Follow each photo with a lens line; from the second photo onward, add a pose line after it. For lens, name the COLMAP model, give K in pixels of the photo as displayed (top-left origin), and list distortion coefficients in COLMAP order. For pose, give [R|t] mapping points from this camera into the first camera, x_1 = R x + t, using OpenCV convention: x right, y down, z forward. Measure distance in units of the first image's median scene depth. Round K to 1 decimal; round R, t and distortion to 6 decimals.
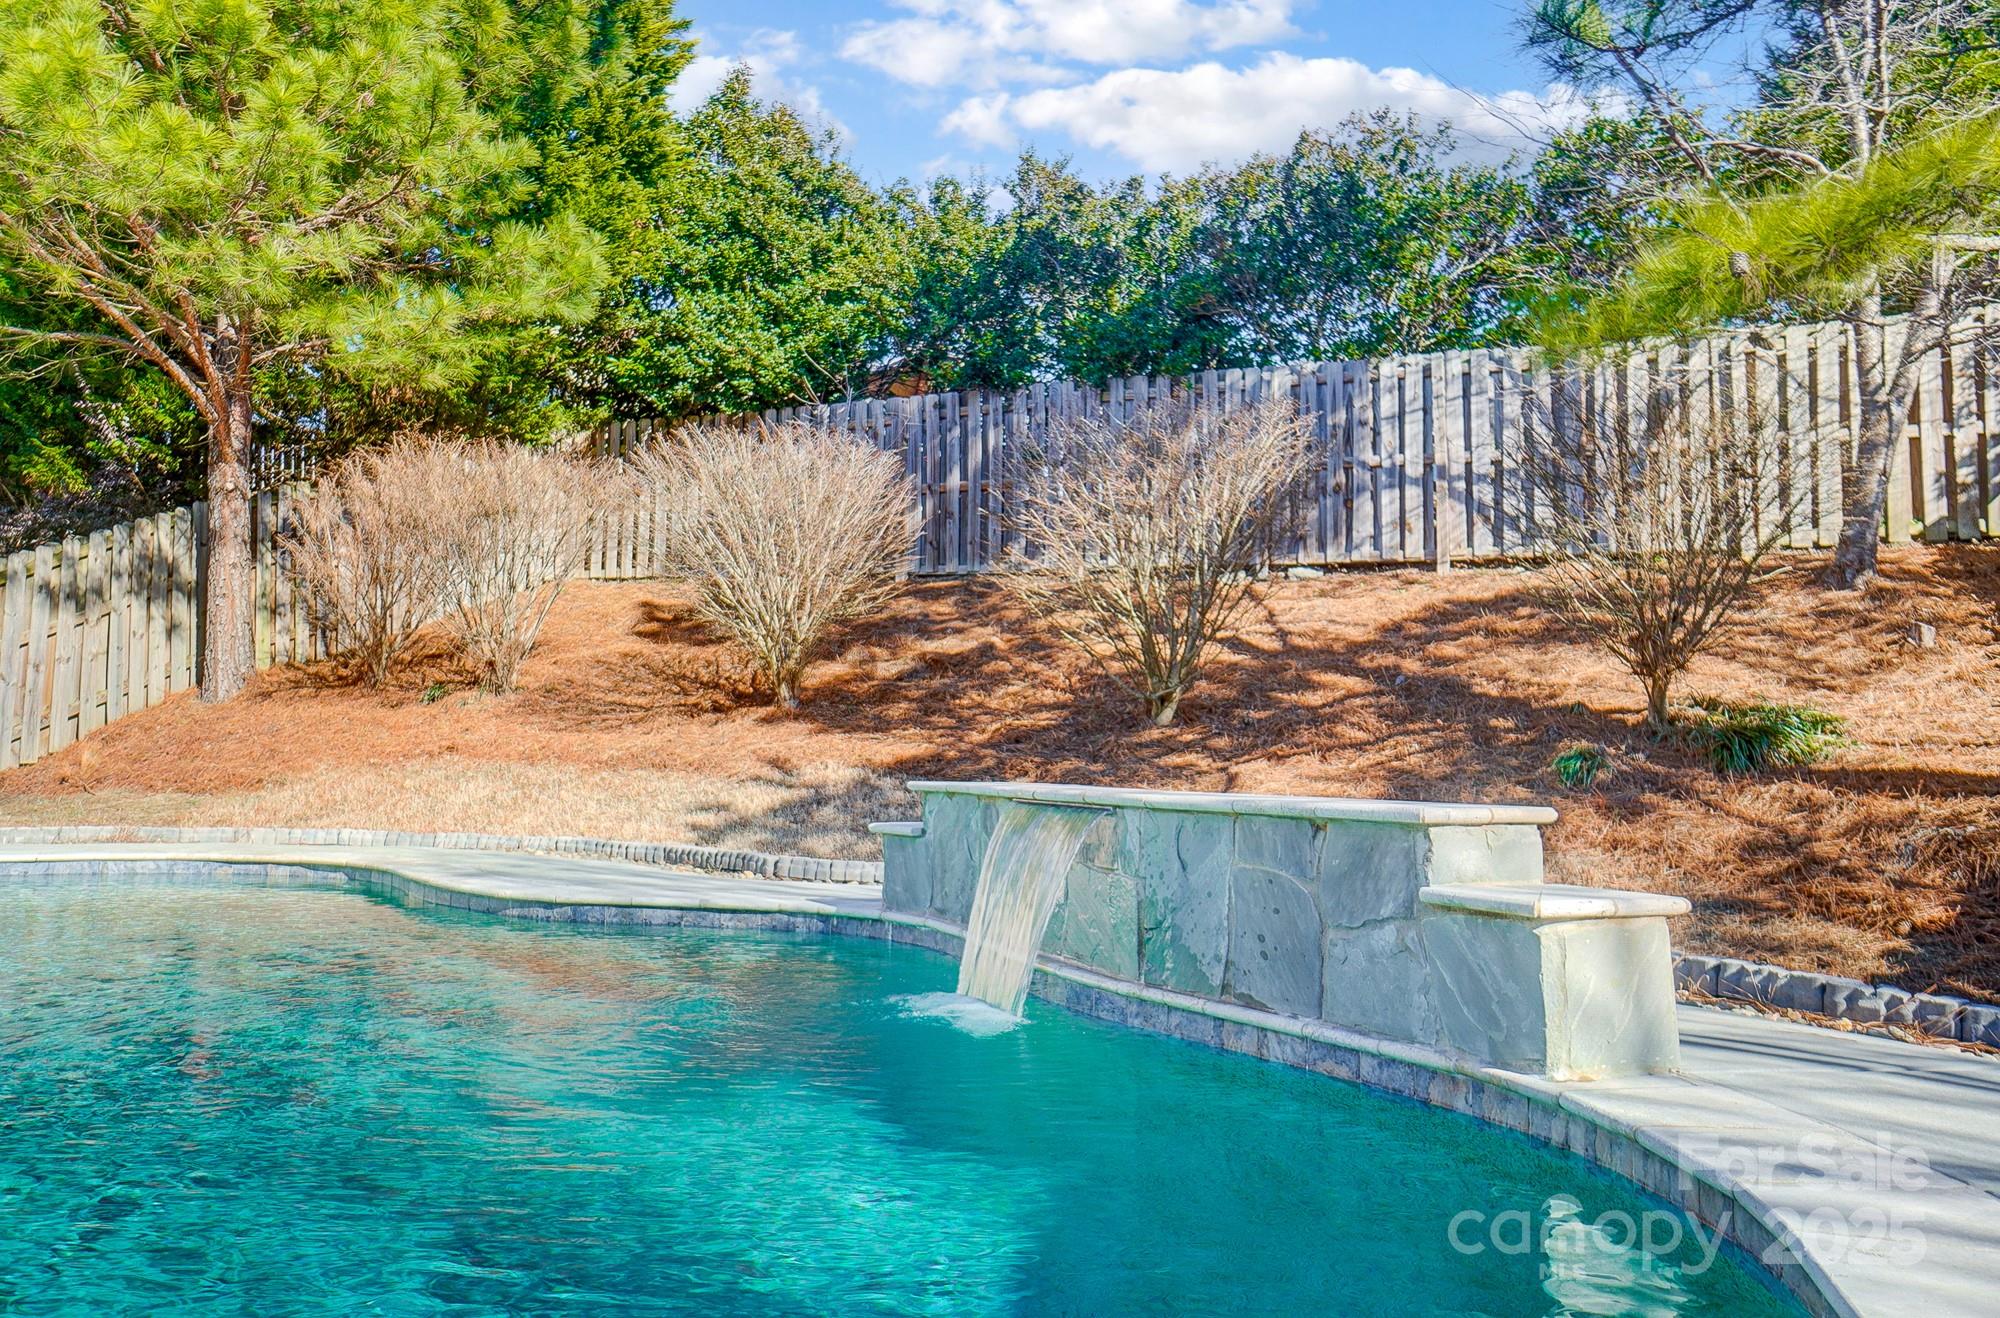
lens RADIAL K [[1541.2, 0, 995.5], [0, 1541.2, 637.9], [0, 0, 1]] dist [0.036858, 0.004932]
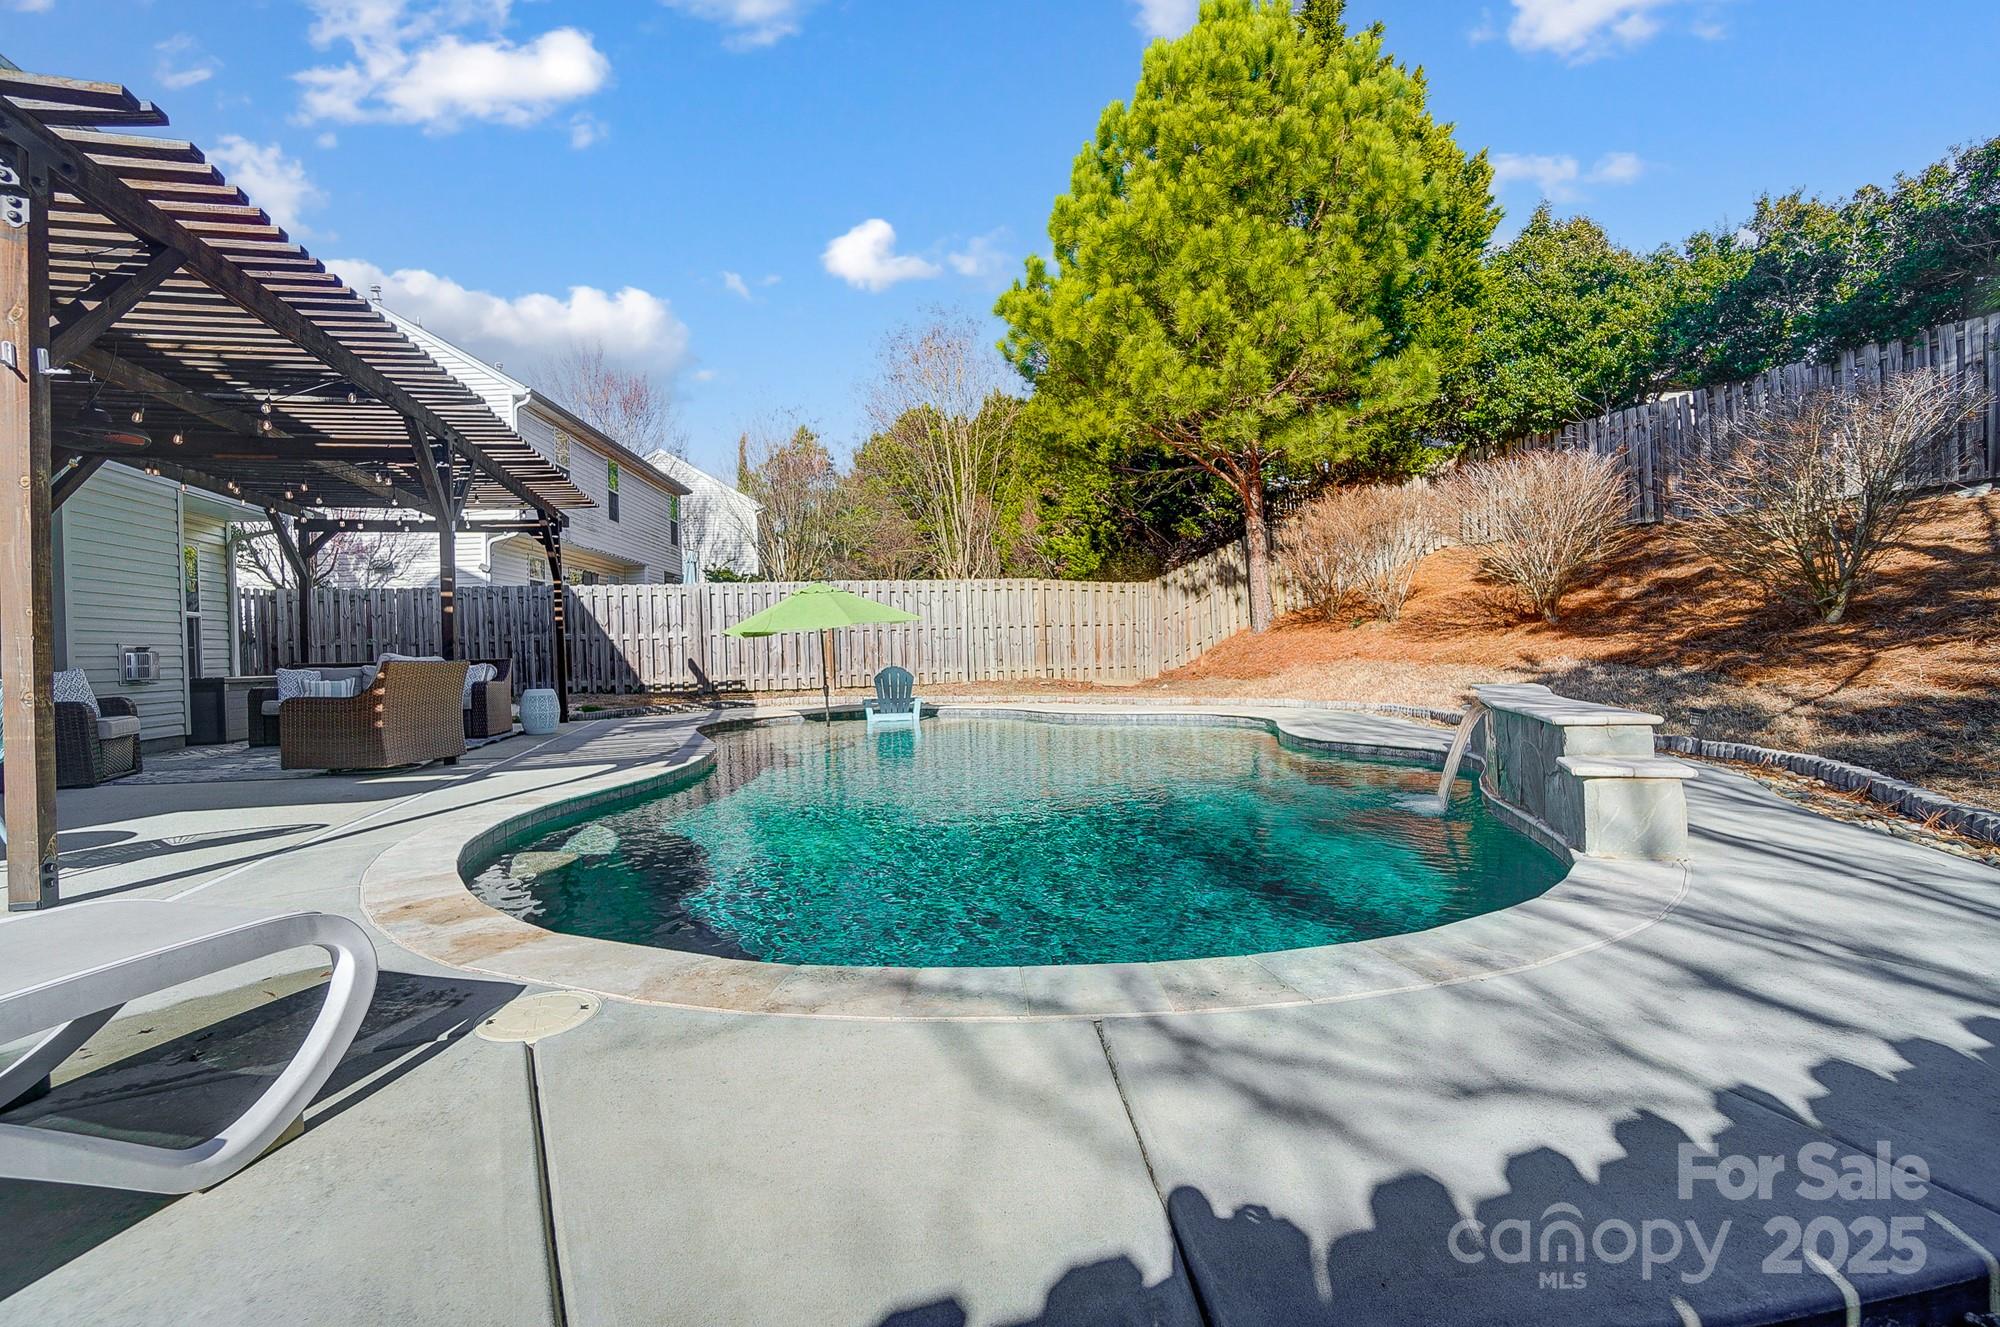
lens RADIAL K [[886.5, 0, 995.1], [0, 886.5, 654.3], [0, 0, 1]] dist [-0.063344, 0.021952]
pose [[0.679767, -0.035567, -0.732565, 0.113090], [0.099075, 0.994121, 0.043668, -0.016093], [0.726706, -0.102263, 0.679295, -0.045737]]
